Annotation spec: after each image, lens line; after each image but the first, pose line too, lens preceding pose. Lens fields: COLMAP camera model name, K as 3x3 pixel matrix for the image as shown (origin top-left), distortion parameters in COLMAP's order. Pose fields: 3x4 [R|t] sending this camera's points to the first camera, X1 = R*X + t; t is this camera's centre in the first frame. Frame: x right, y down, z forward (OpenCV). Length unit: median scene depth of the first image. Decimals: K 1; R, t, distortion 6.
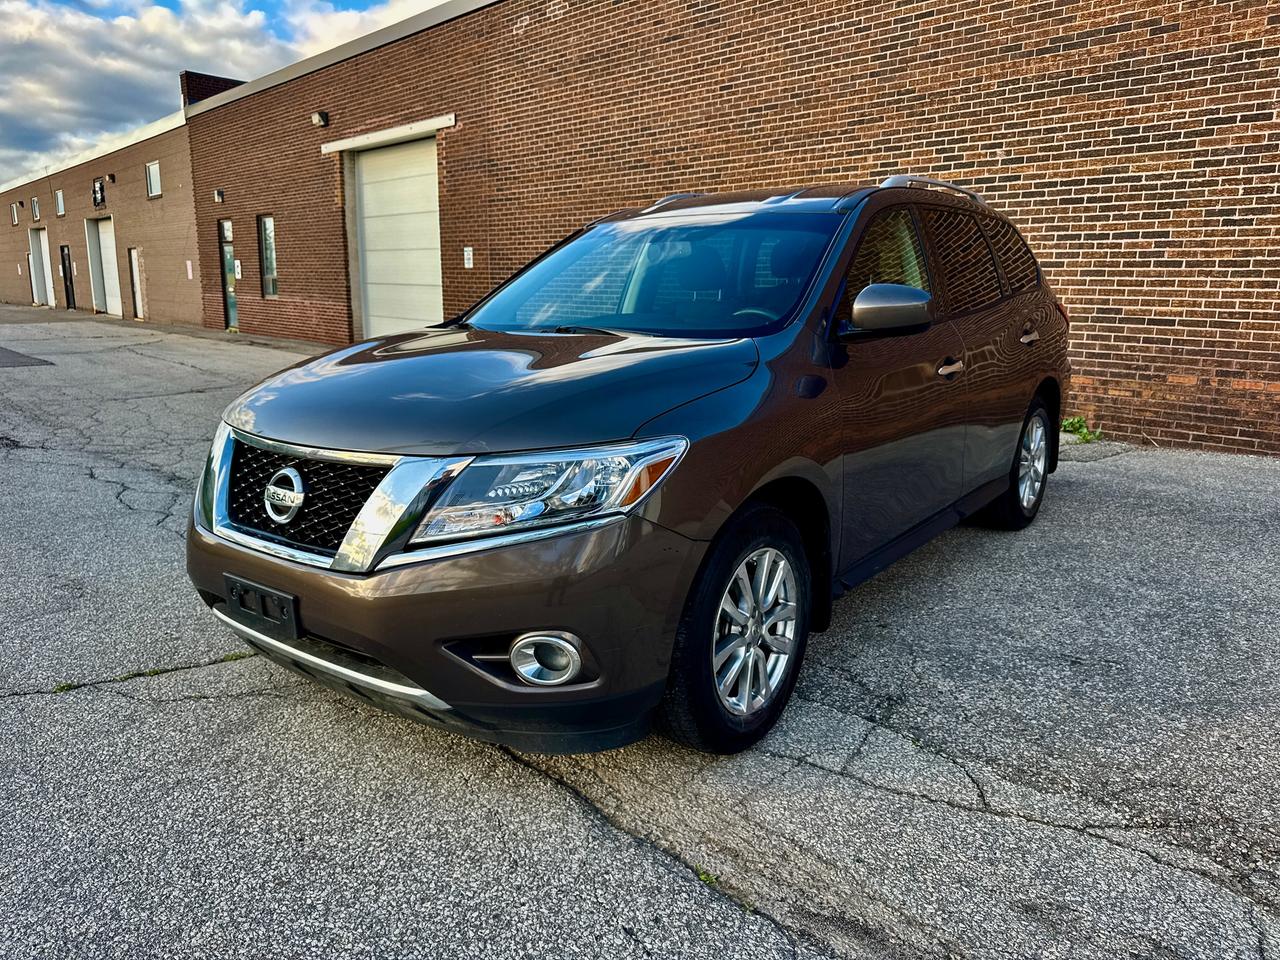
lens RADIAL K [[912.4, 0, 604.1], [0, 912.4, 473.4], [0, 0, 1]] dist [0.001897, -0.020982]
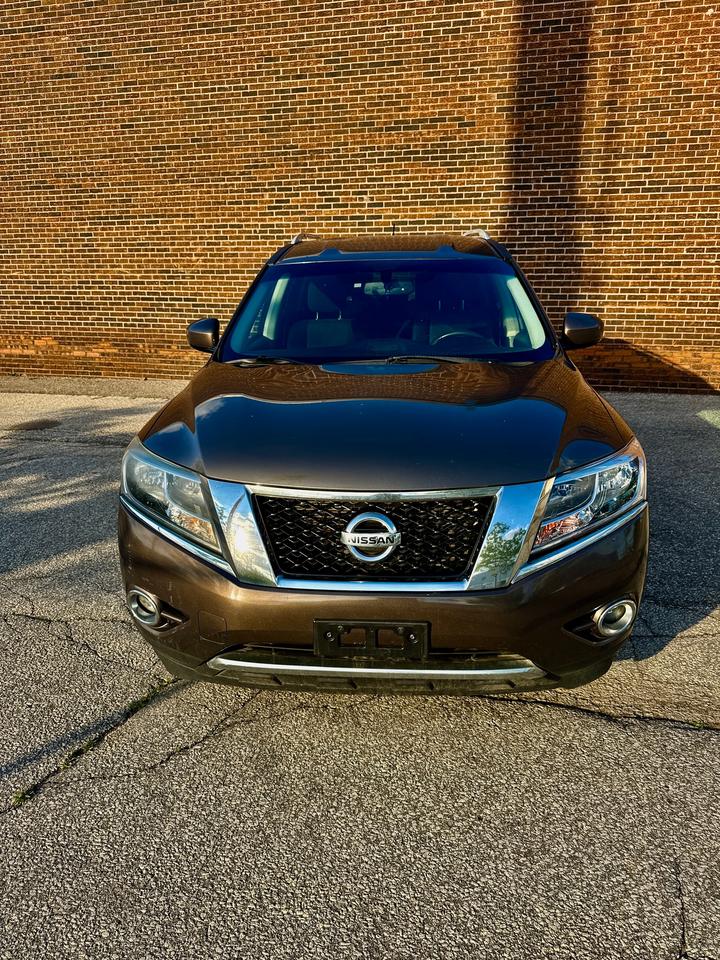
lens RADIAL K [[703.2, 0, 346.7], [0, 703.2, 466.9], [0, 0, 1]] dist [-0.017425, 0.002645]
pose [[0.827275, -0.150971, 0.541132, -0.231919], [0.120608, 0.988484, 0.091394, -0.038298], [-0.548698, -0.010344, 0.835957, 0.089913]]
